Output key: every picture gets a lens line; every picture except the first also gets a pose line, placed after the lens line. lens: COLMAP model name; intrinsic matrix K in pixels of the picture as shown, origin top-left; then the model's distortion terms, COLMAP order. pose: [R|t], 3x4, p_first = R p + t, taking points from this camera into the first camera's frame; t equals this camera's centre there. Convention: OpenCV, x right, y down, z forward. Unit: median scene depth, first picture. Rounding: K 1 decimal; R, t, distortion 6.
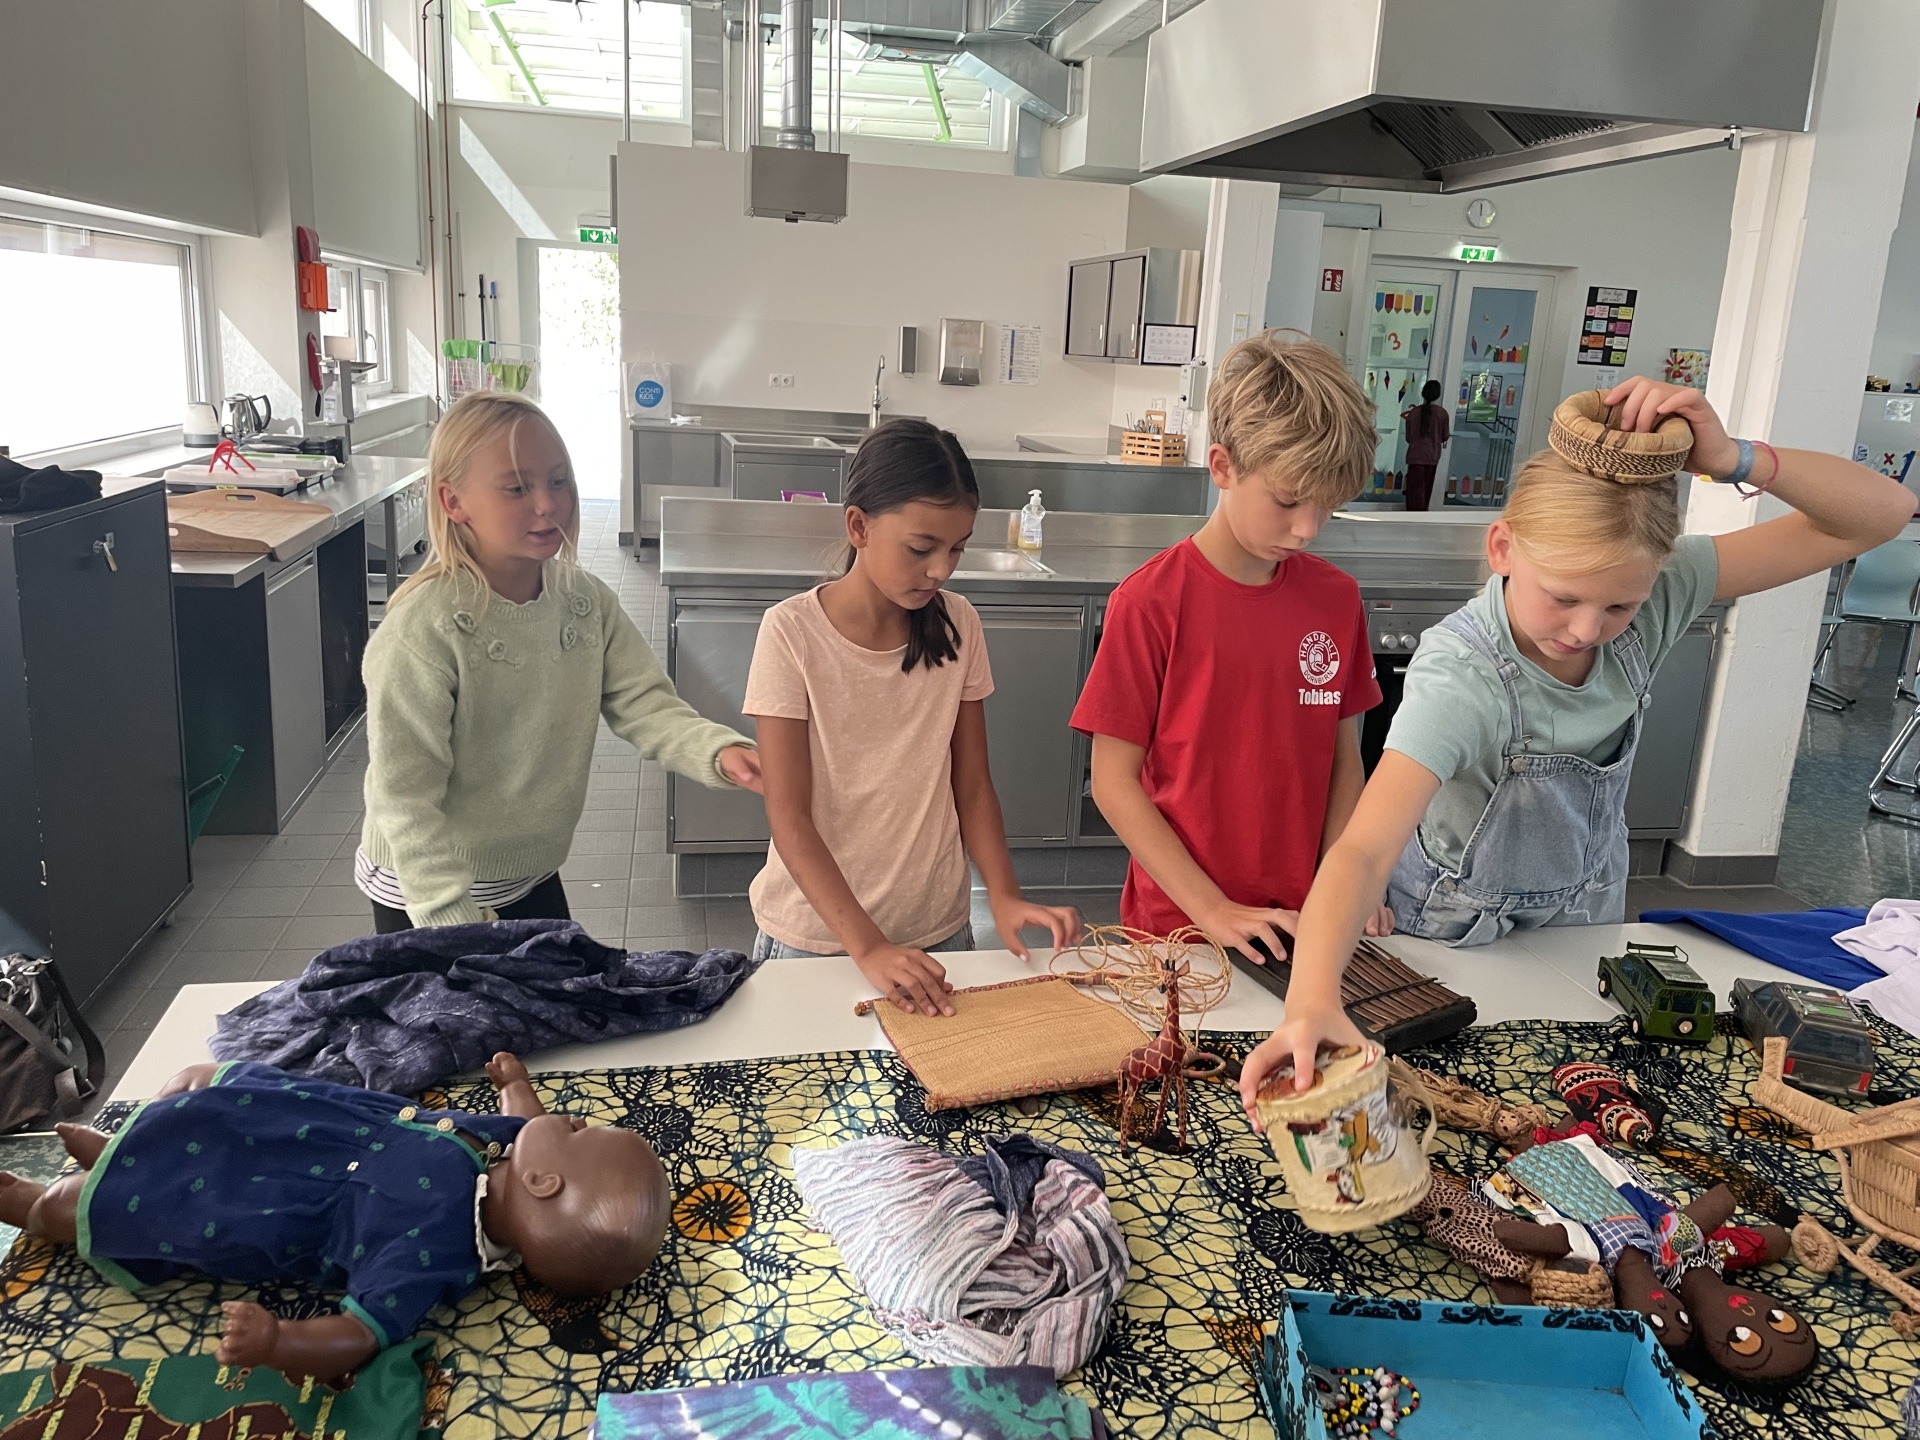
lens RADIAL K [[1434.3, 0, 973.1], [0, 1434.3, 709.1], [0, 0, 1]] dist [0.087361, -0.112317]
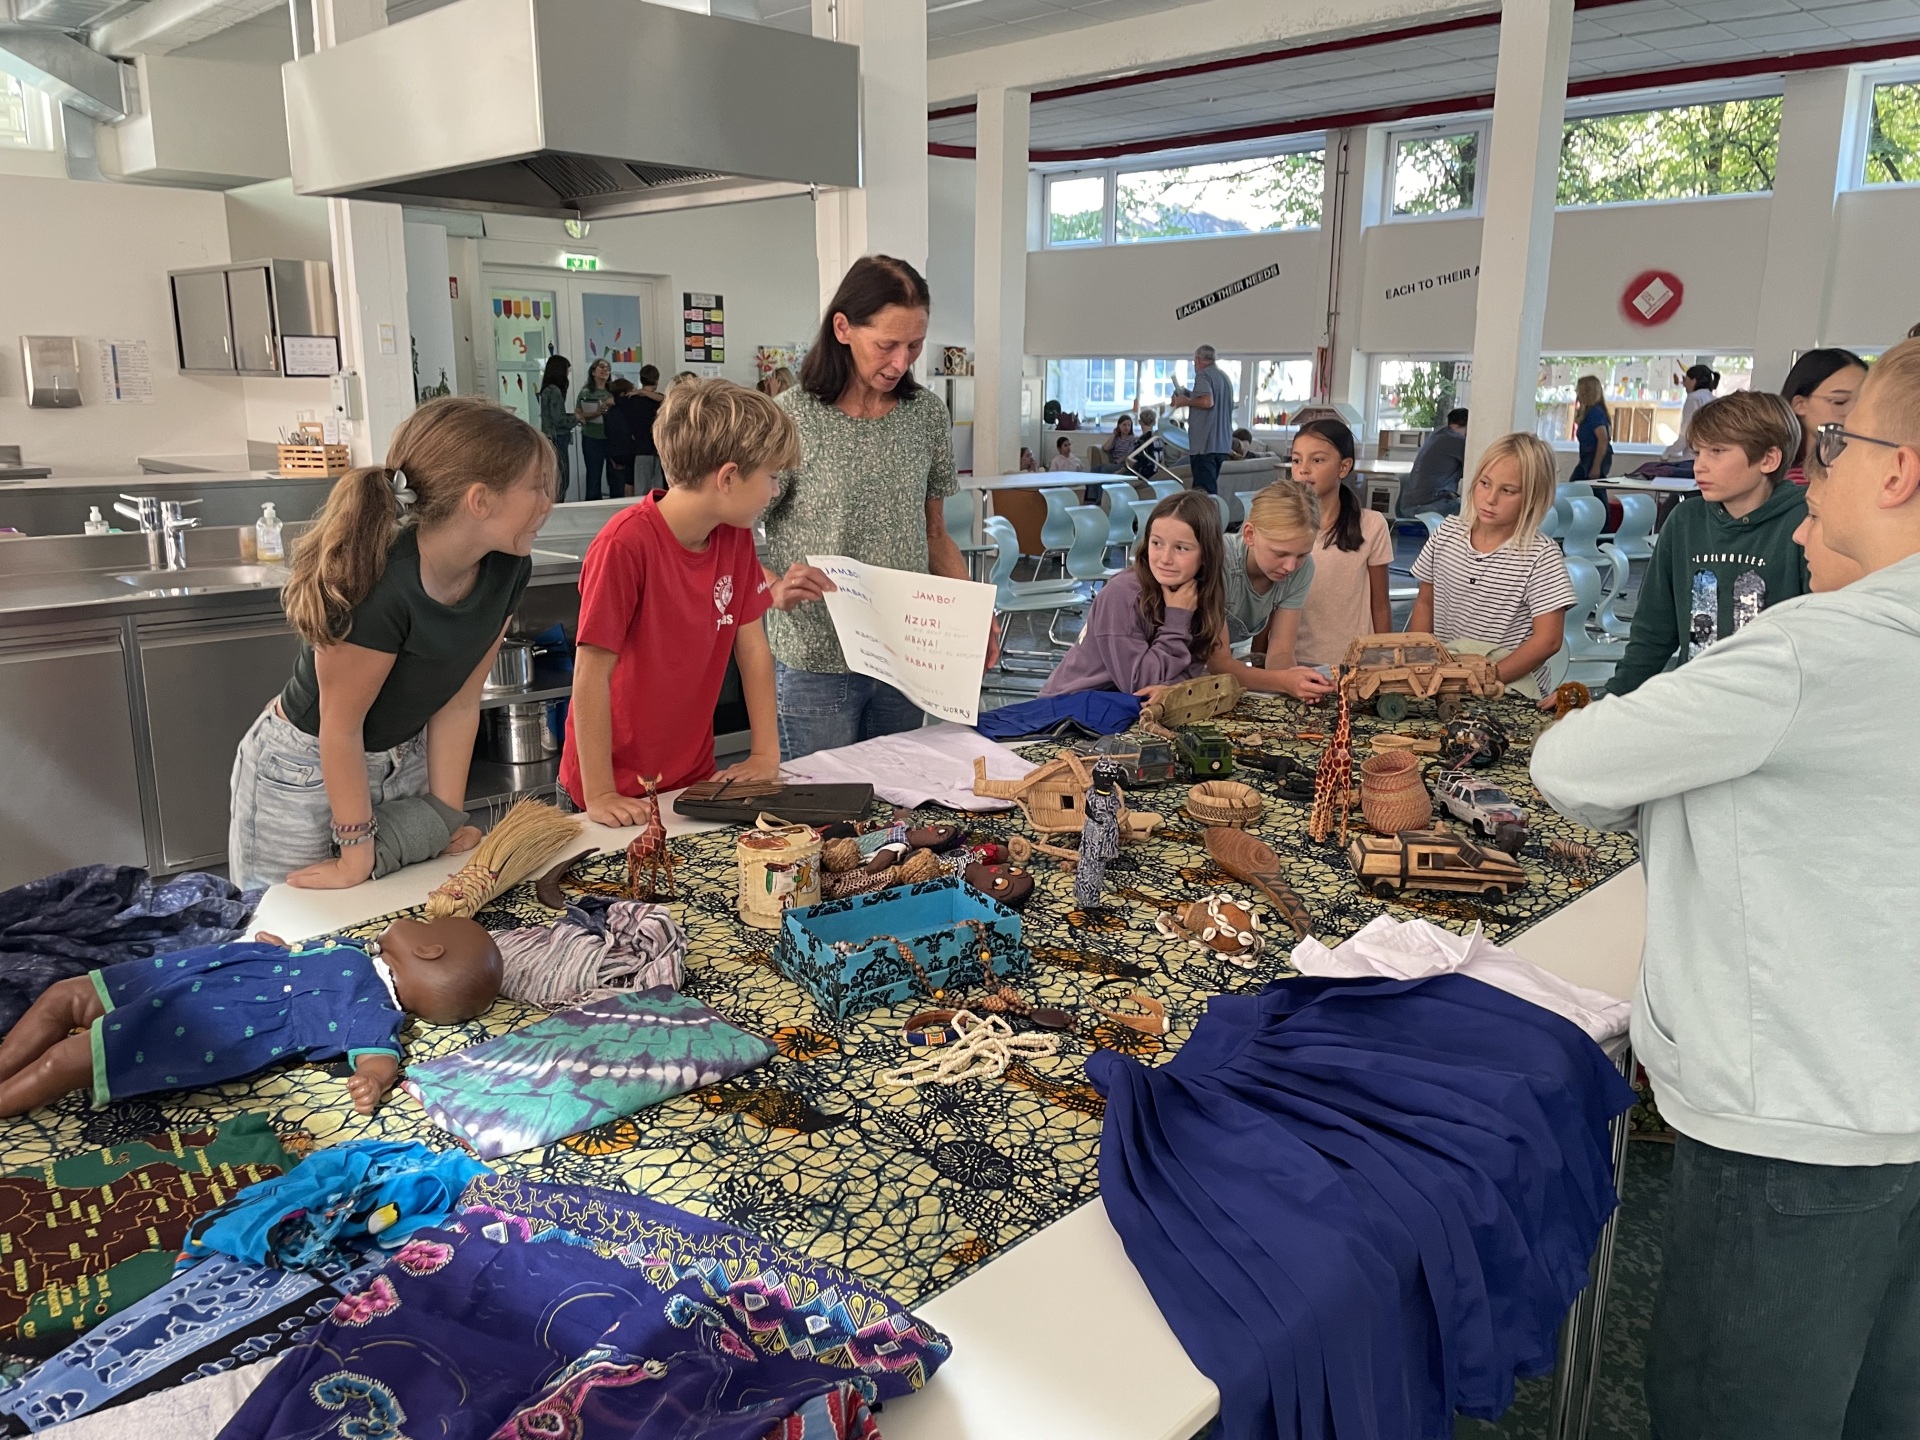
lens RADIAL K [[1434.3, 0, 973.1], [0, 1434.3, 709.1], [0, 0, 1]] dist [0.087361, -0.112317]
pose [[0.830288, -0.169891, 0.530810, -0.112633], [0.169778, 0.984241, 0.049452, 0.026670], [-0.530846, 0.049061, 0.846047, -0.142795]]
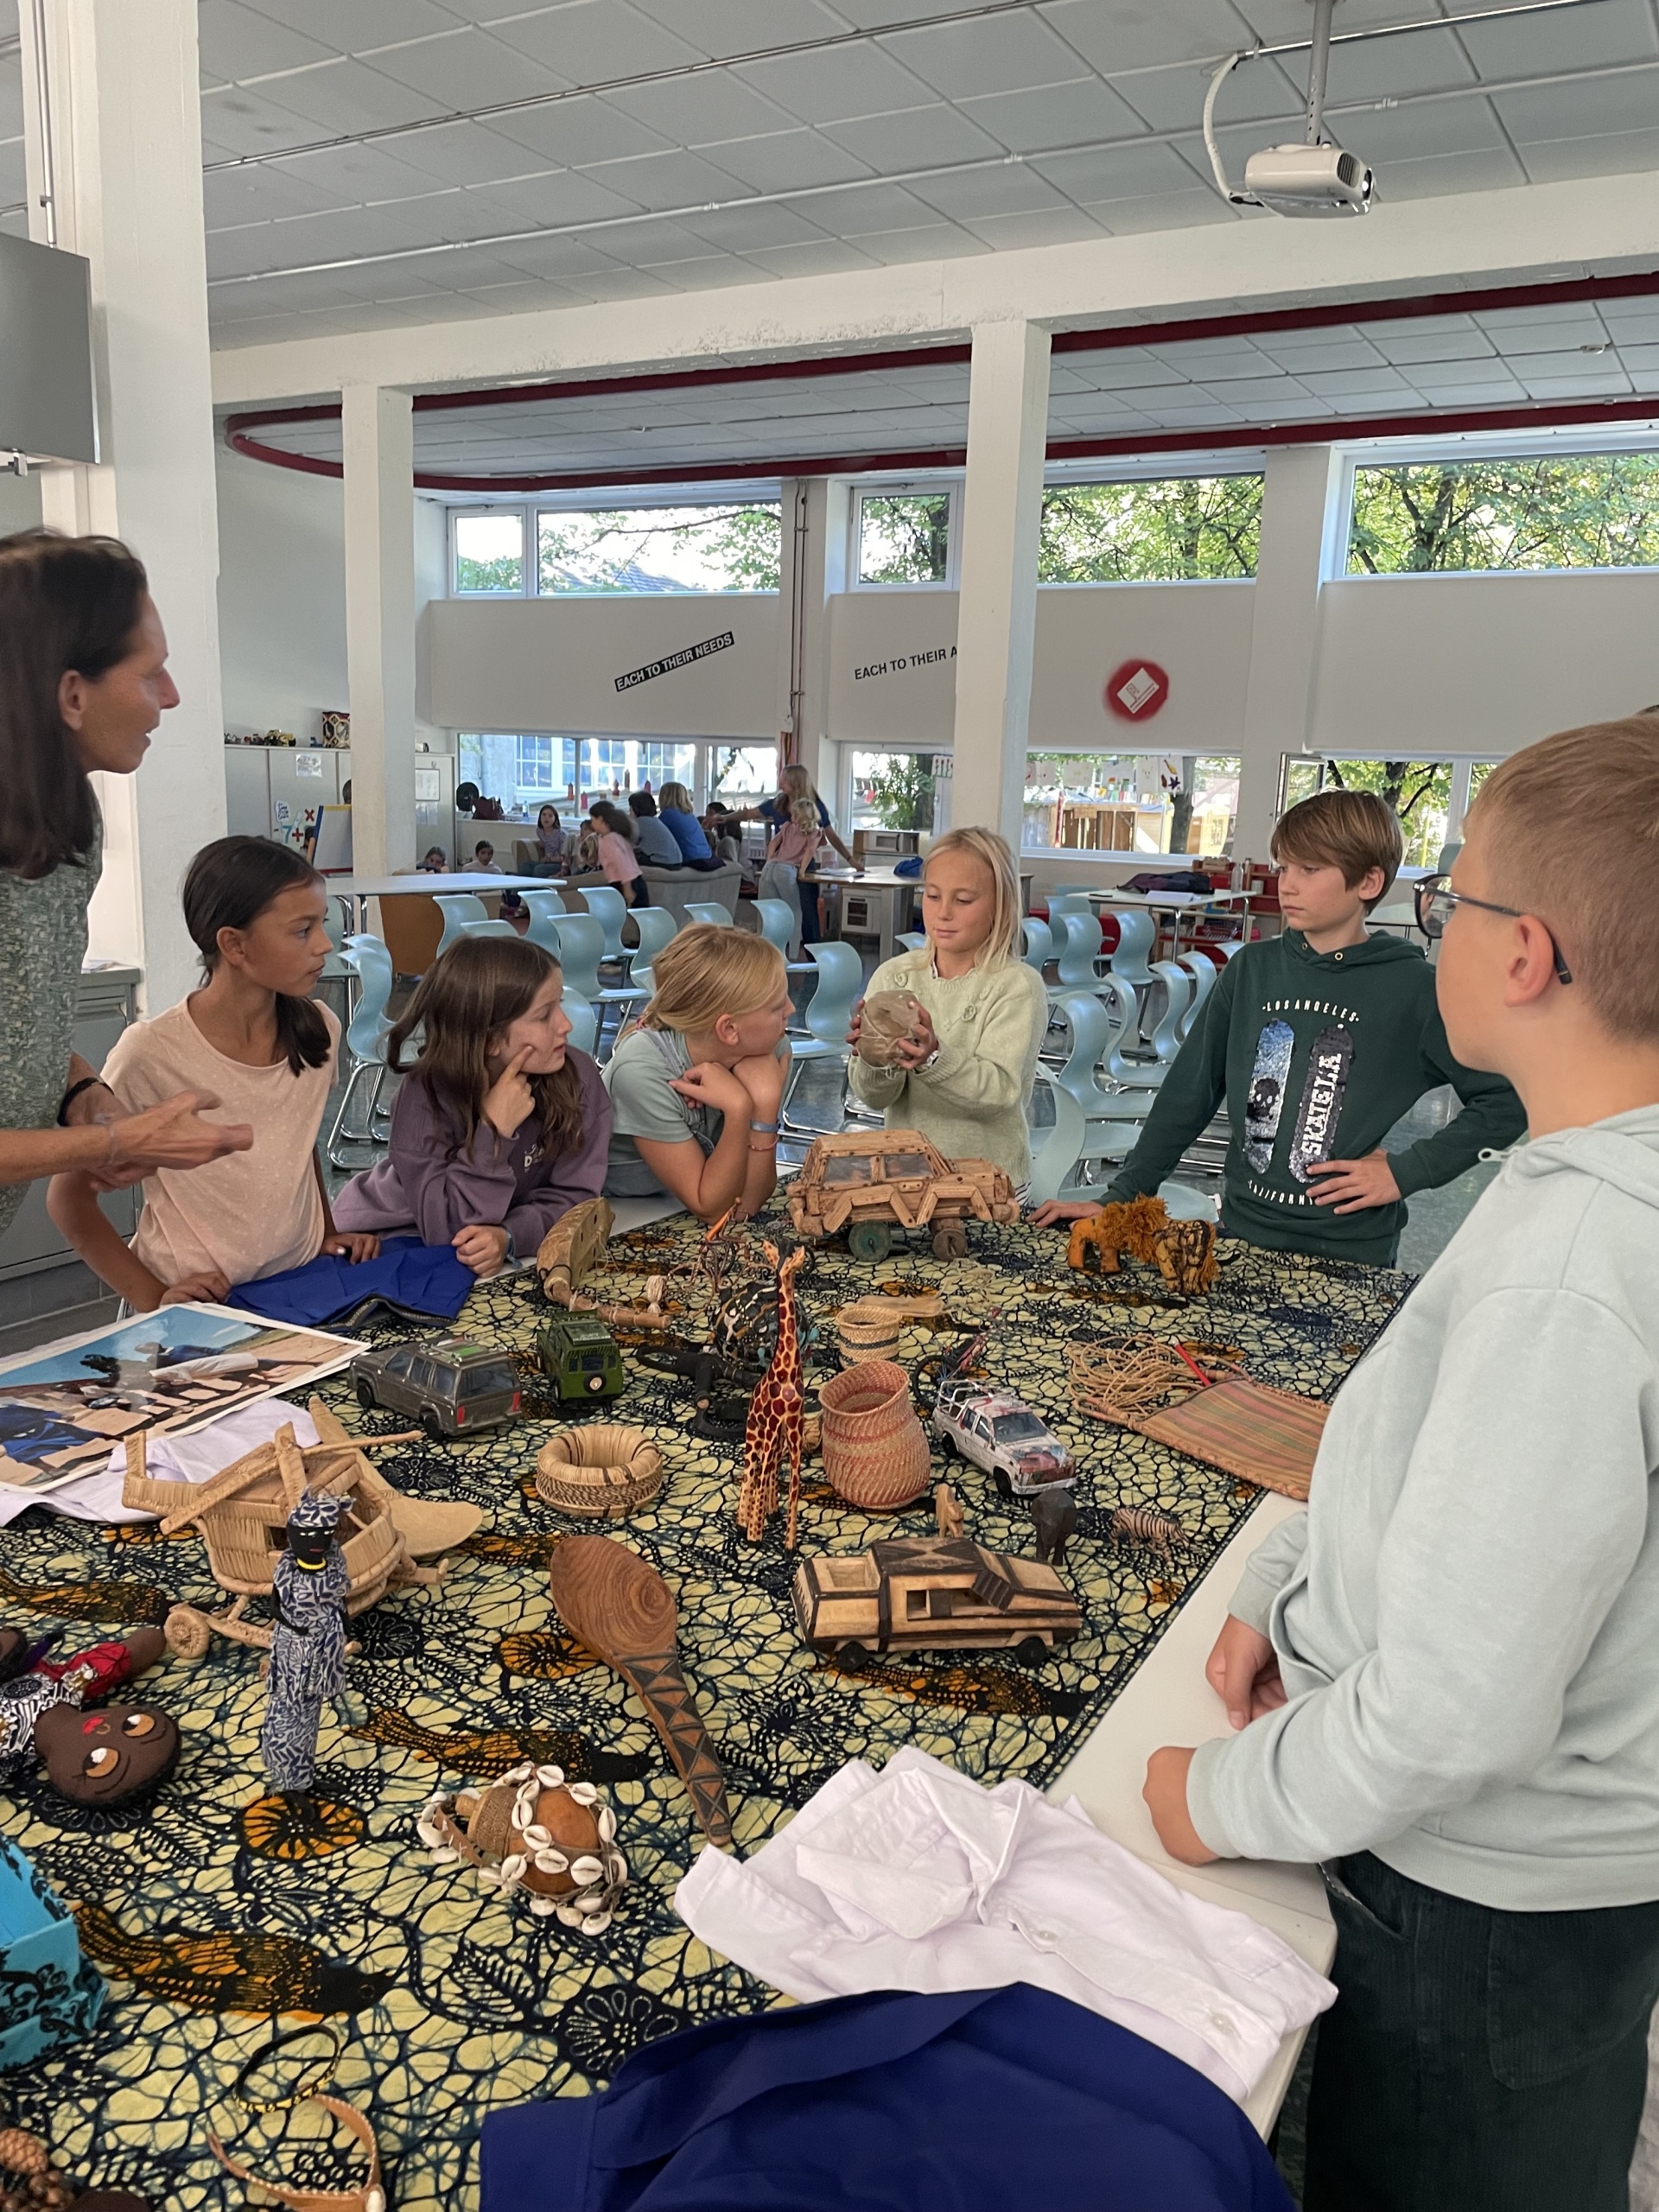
lens RADIAL K [[1652.4, 0, 837.0], [0, 1652.4, 1105.8], [0, 0, 1]] dist [0.087361, -0.112317]
pose [[0.663324, -0.177197, 0.727050, 0.033756], [0.181520, 0.980645, 0.073393, 0.007179], [-0.725983, 0.083291, 0.682650, -0.025697]]
